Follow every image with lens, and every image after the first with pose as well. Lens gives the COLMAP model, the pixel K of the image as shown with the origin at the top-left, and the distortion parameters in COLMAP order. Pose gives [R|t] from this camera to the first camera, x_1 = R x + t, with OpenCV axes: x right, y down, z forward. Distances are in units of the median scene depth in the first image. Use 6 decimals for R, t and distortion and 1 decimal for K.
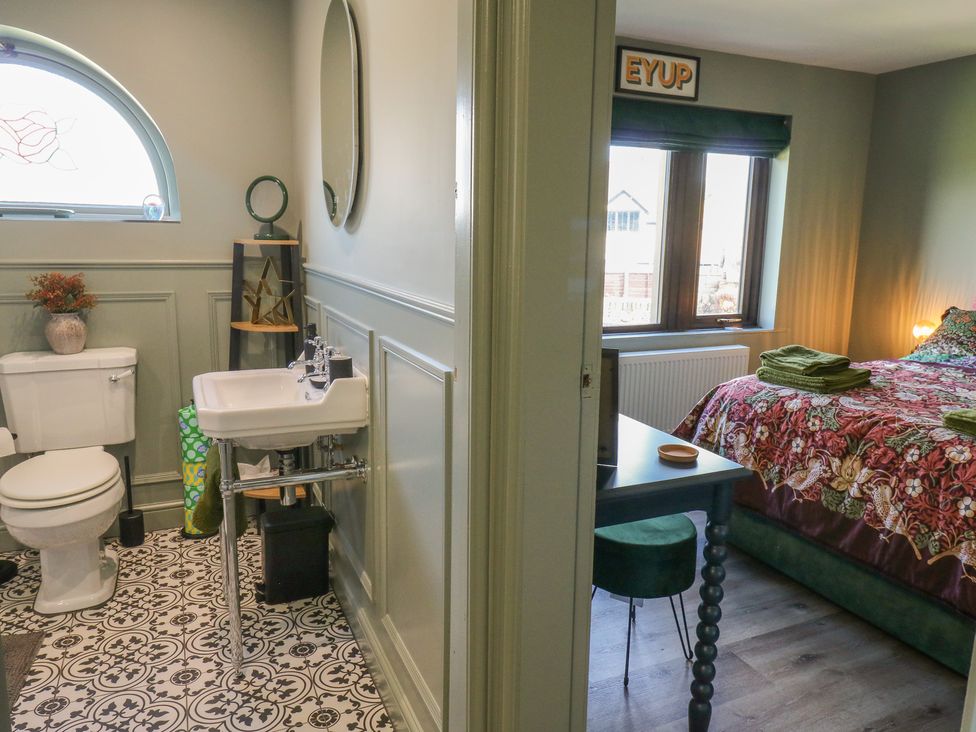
lens RADIAL K [[697.8, 0, 488.0], [0, 697.8, 358.4], [0, 0, 1]] dist [0.003203, -0.006389]
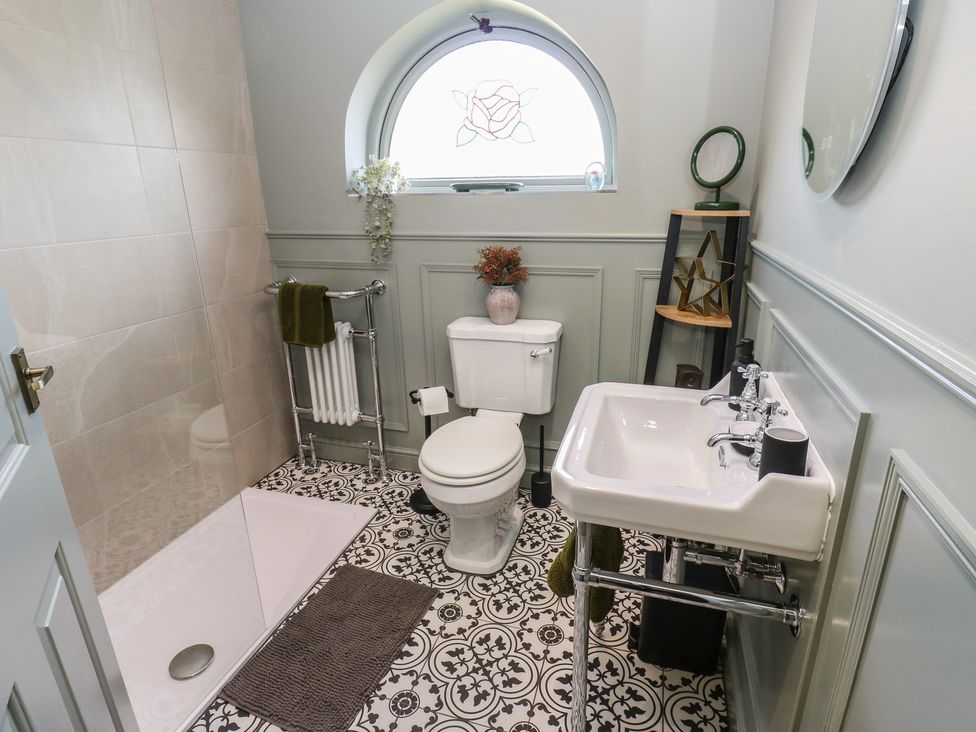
lens RADIAL K [[529.9, 0, 497.2], [0, 529.9, 363.9], [0, 0, 1]] dist [-0.003363, -0.005049]
pose [[0.761676, 0.169549, -0.625382, -0.116162], [-0.085764, 0.983047, 0.162061, -0.093646], [0.642257, -0.069803, 0.763305, 0.464208]]
